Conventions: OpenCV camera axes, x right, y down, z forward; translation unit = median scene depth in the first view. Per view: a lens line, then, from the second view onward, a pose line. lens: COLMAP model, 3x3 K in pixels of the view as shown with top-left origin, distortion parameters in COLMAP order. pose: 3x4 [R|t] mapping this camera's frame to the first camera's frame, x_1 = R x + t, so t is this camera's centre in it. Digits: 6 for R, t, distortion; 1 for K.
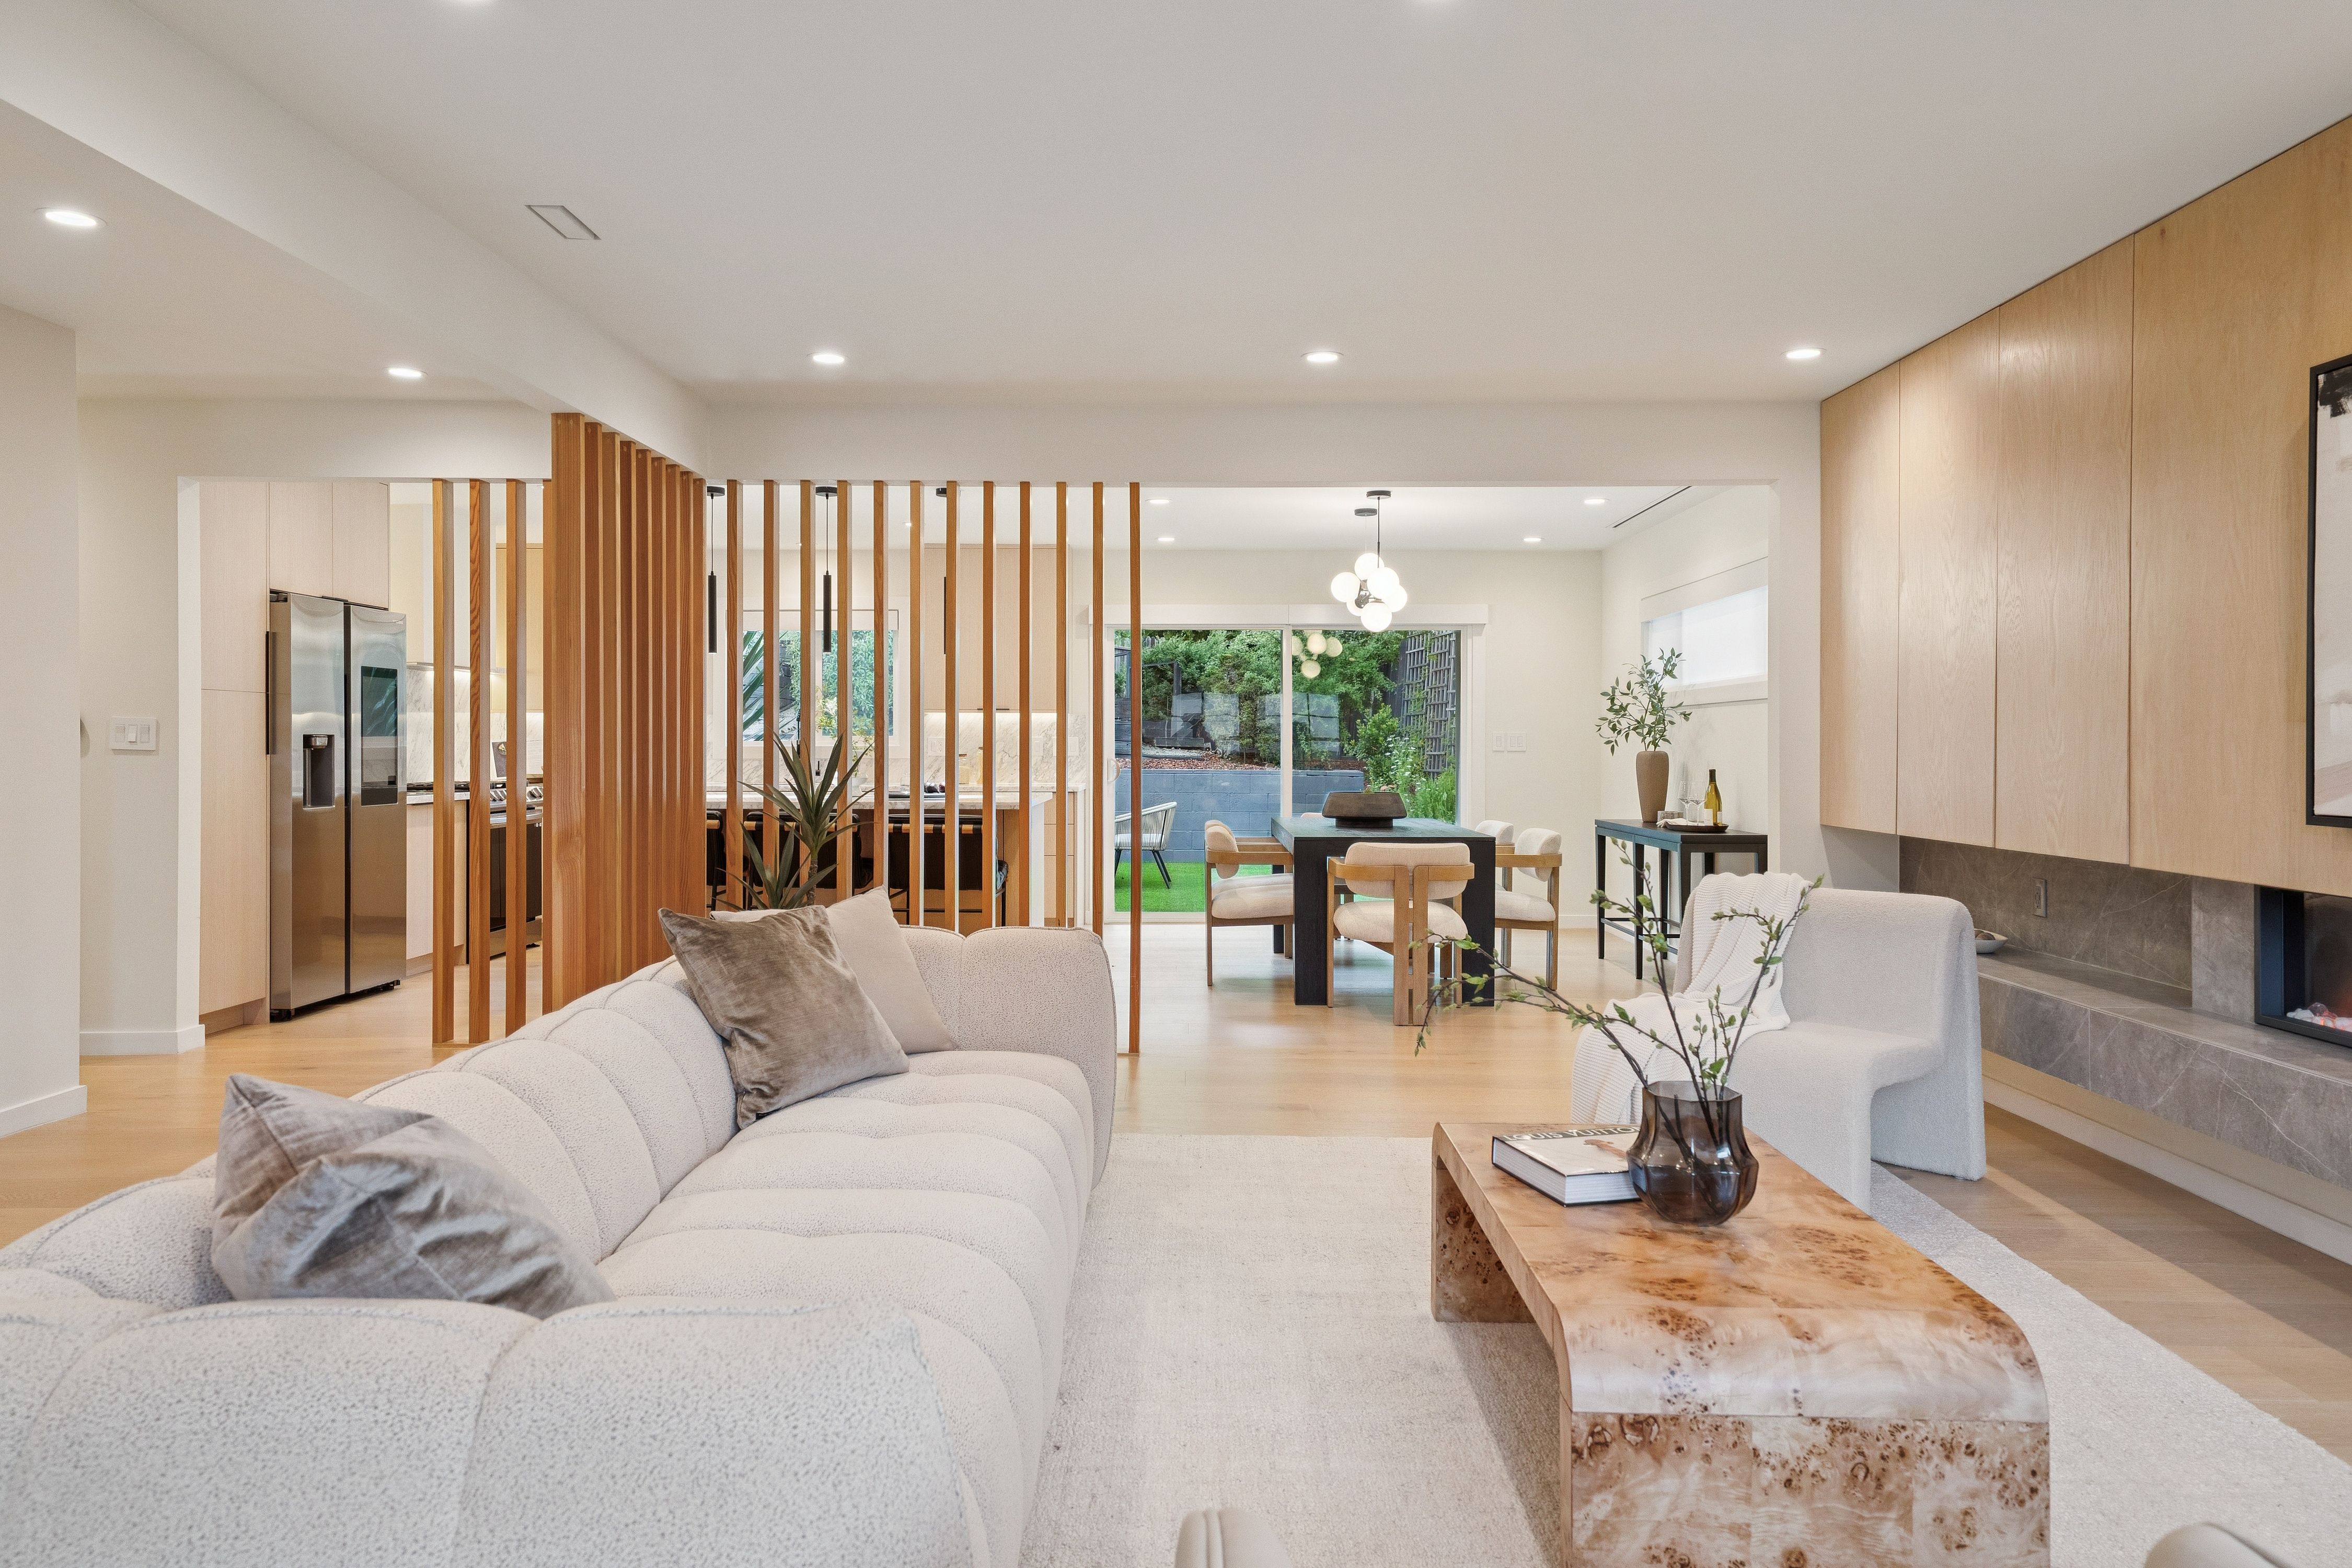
lens RADIAL K [[1514.9, 0, 1149.3], [0, 1514.9, 742.9], [0, 0, 1]] dist [0.020608, 0.002446]
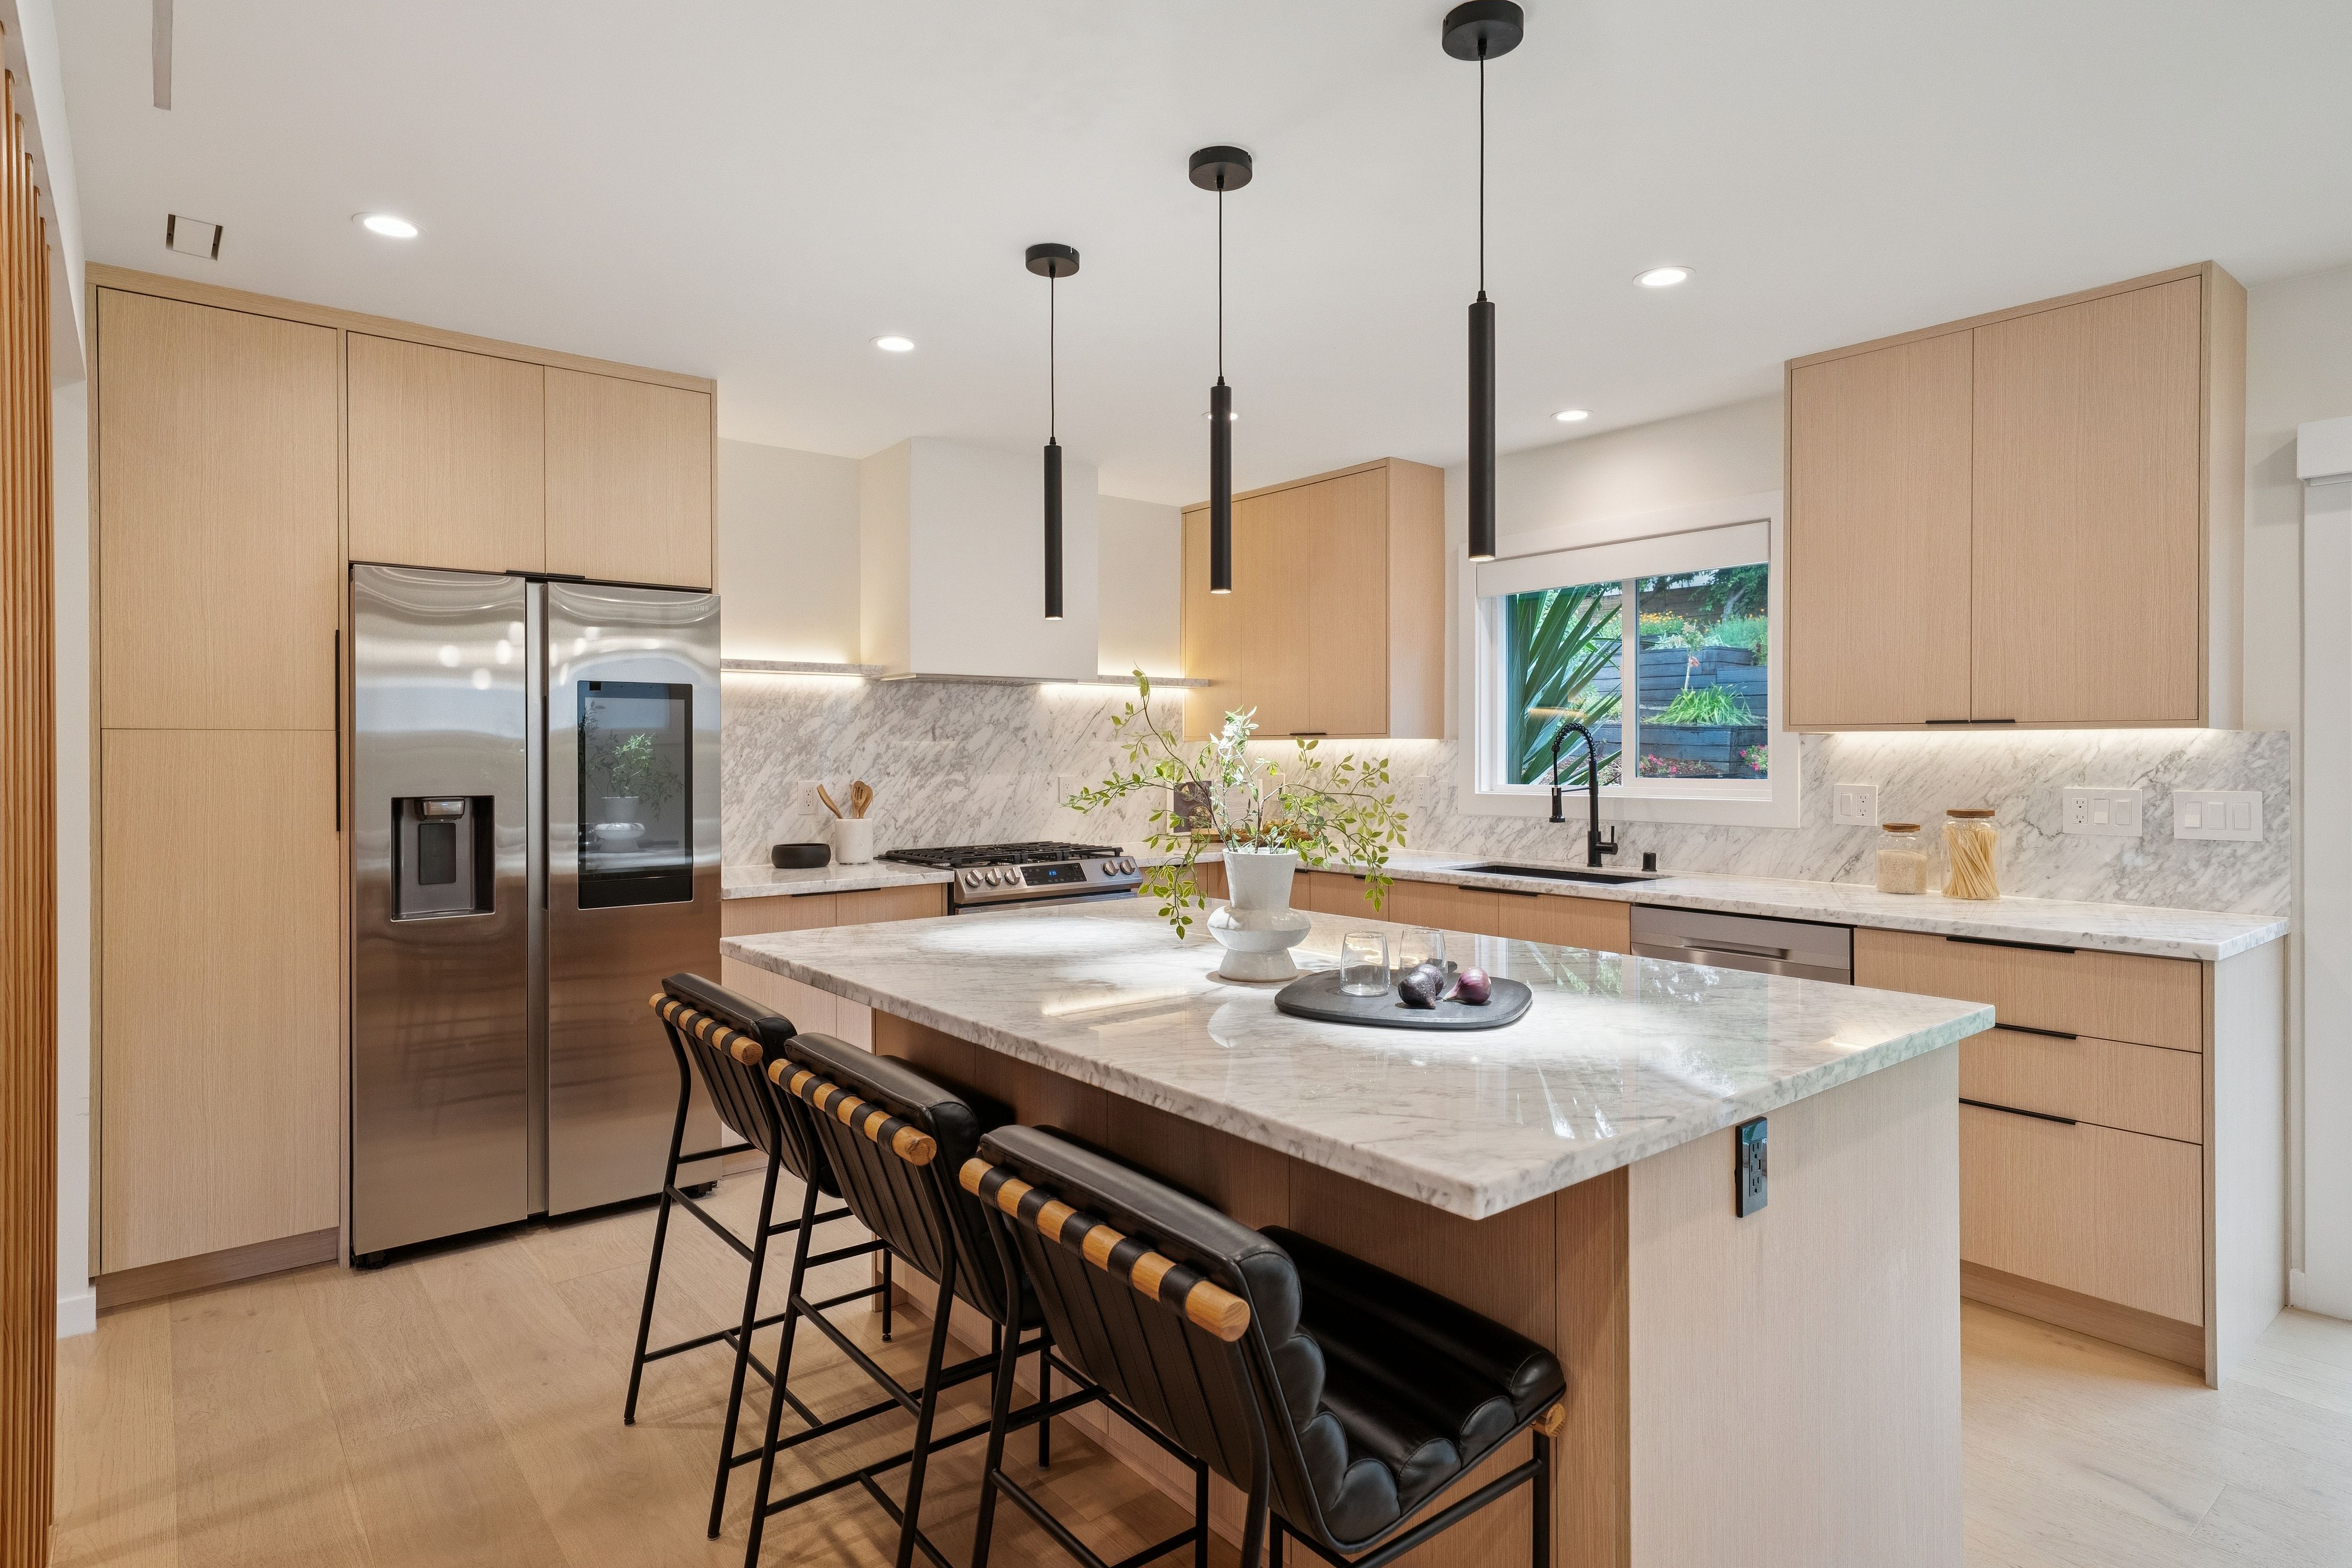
lens RADIAL K [[1248.4, 0, 1164.3], [0, 1248.4, 752.2], [0, 0, 1]] dist [0.011548, 0.001931]
pose [[0.646860, -0.001880, -0.762607, 0.021052], [0.003388, 0.999994, 0.000408, -0.020820], [0.762601, -0.002848, 0.646862, 0.845506]]
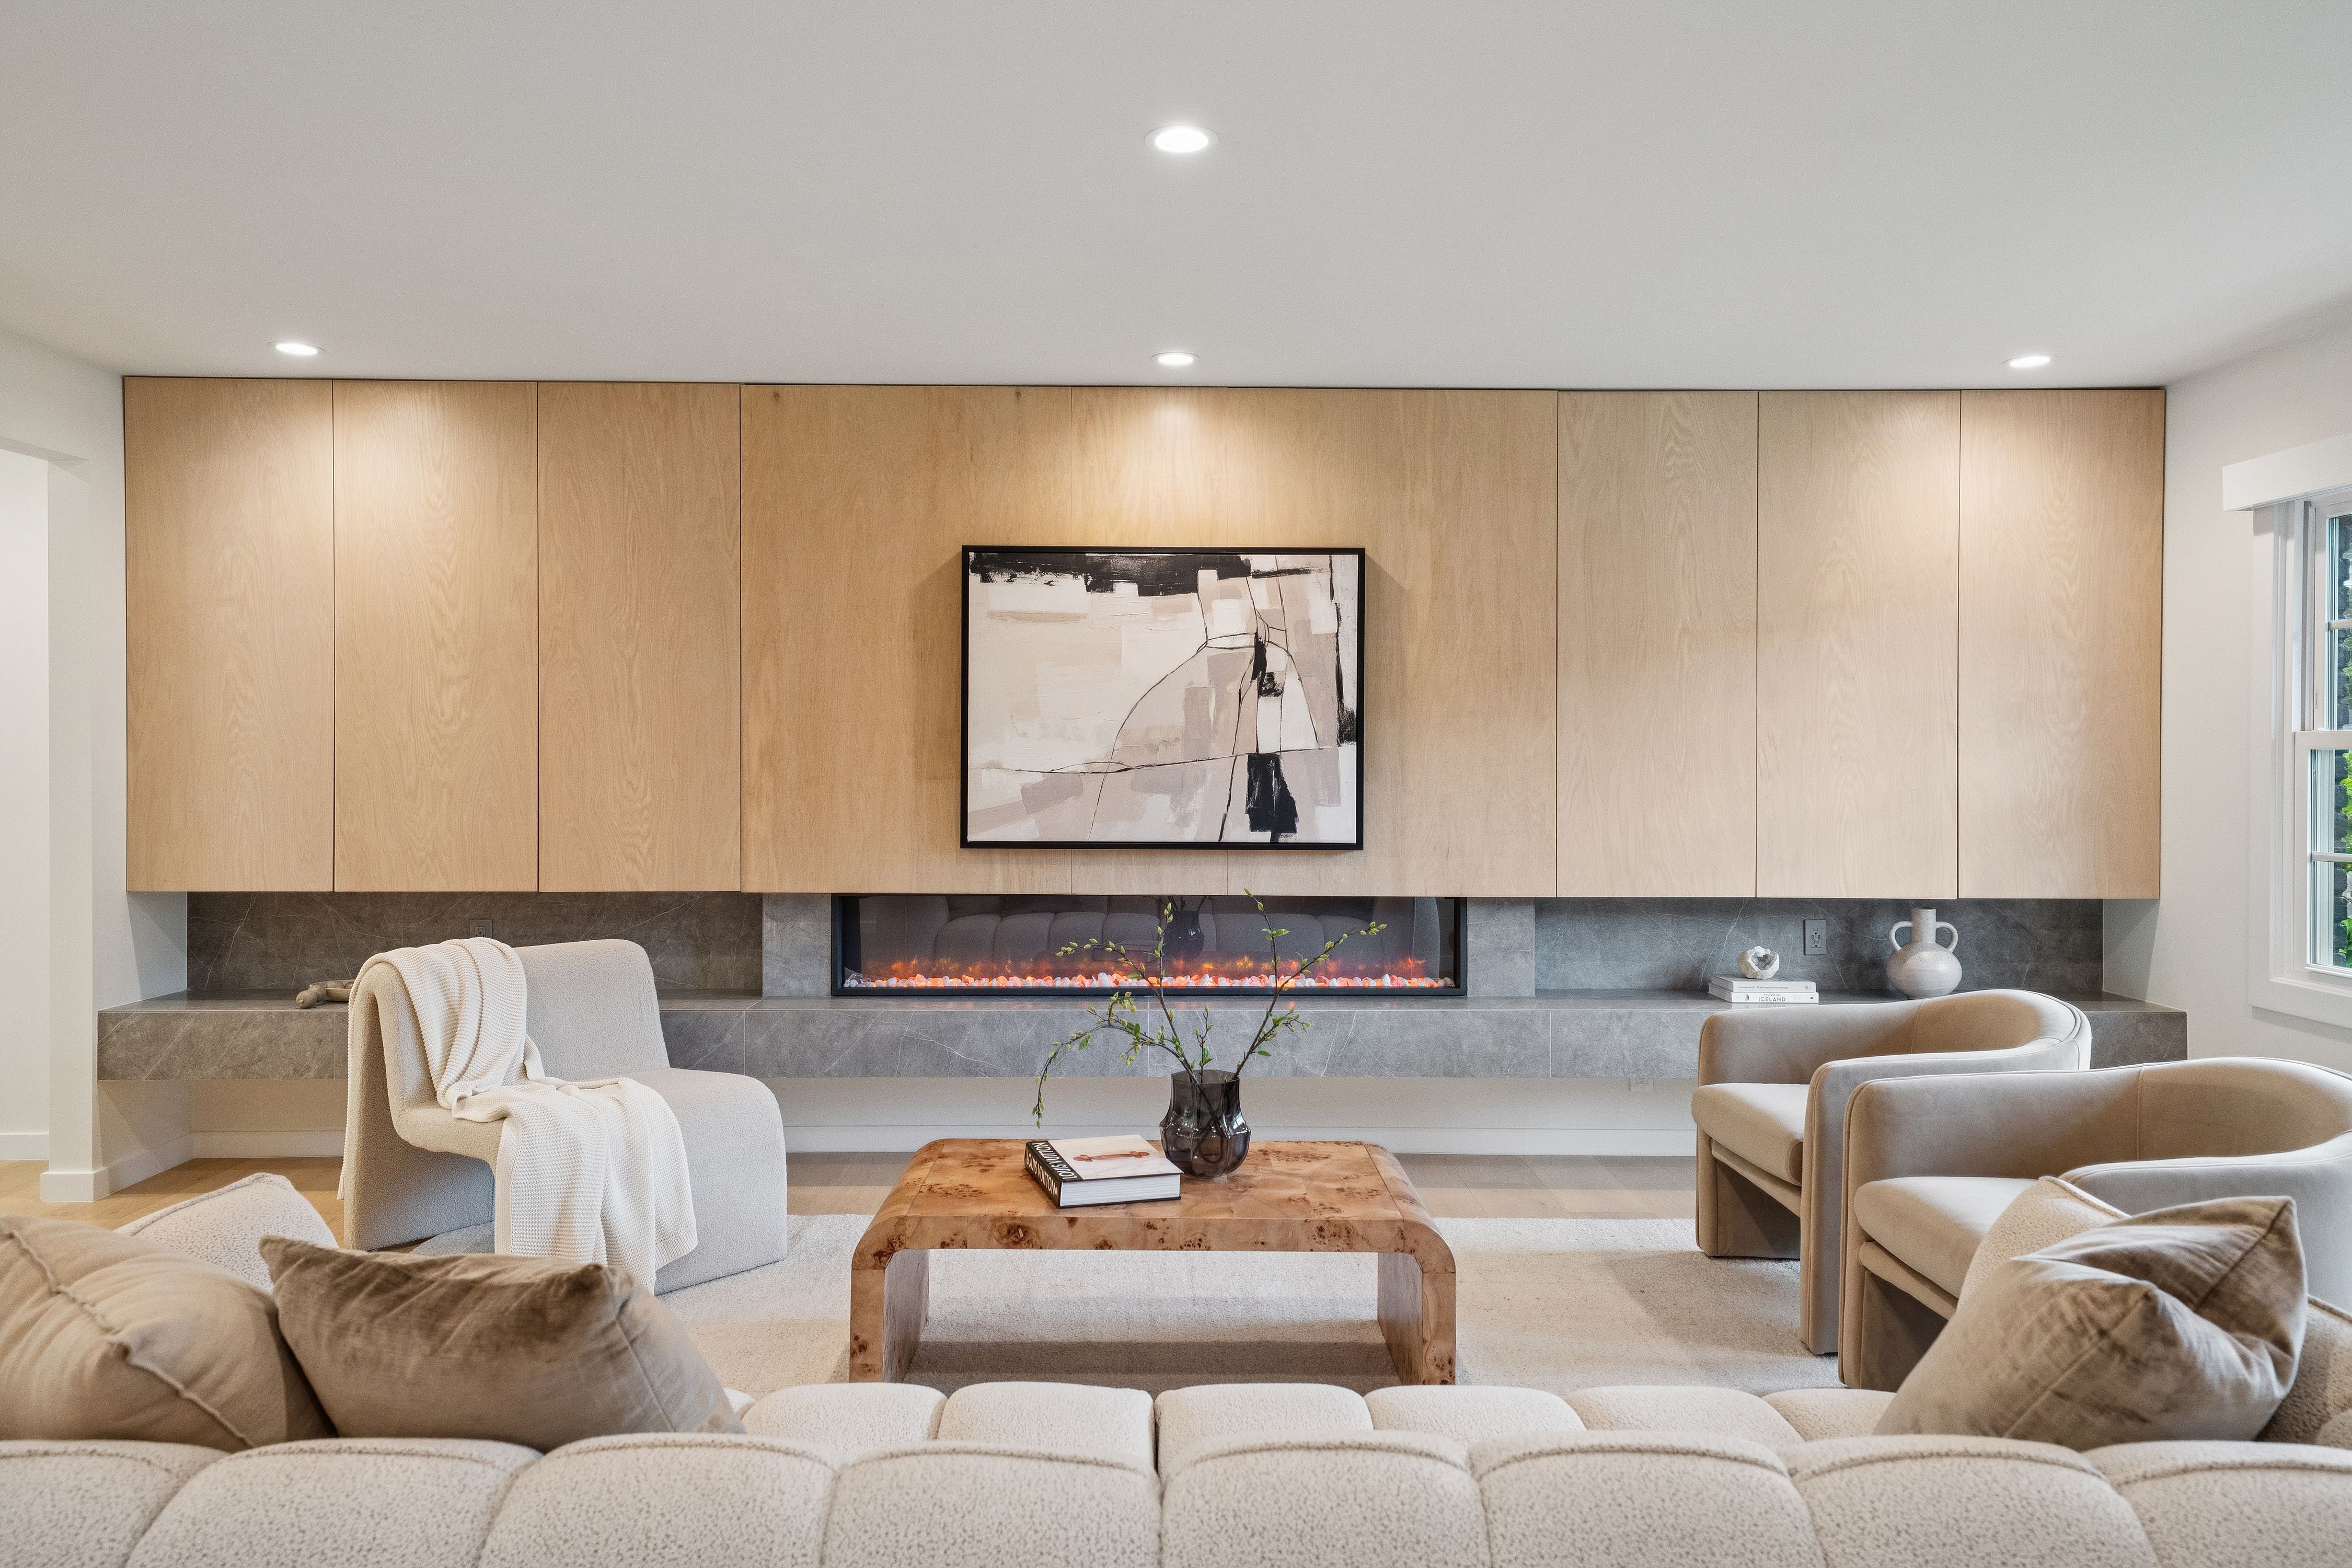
lens RADIAL K [[1575.5, 0, 1162.8], [0, 1575.5, 752.8], [0, 0, 1]] dist [0.030158, 0.002413]
pose [[-0.029620, -0.002025, 0.999559, -0.349491], [-0.001633, 0.999997, 0.001978, -0.019195], [-0.999560, -0.001574, -0.029623, 0.371378]]
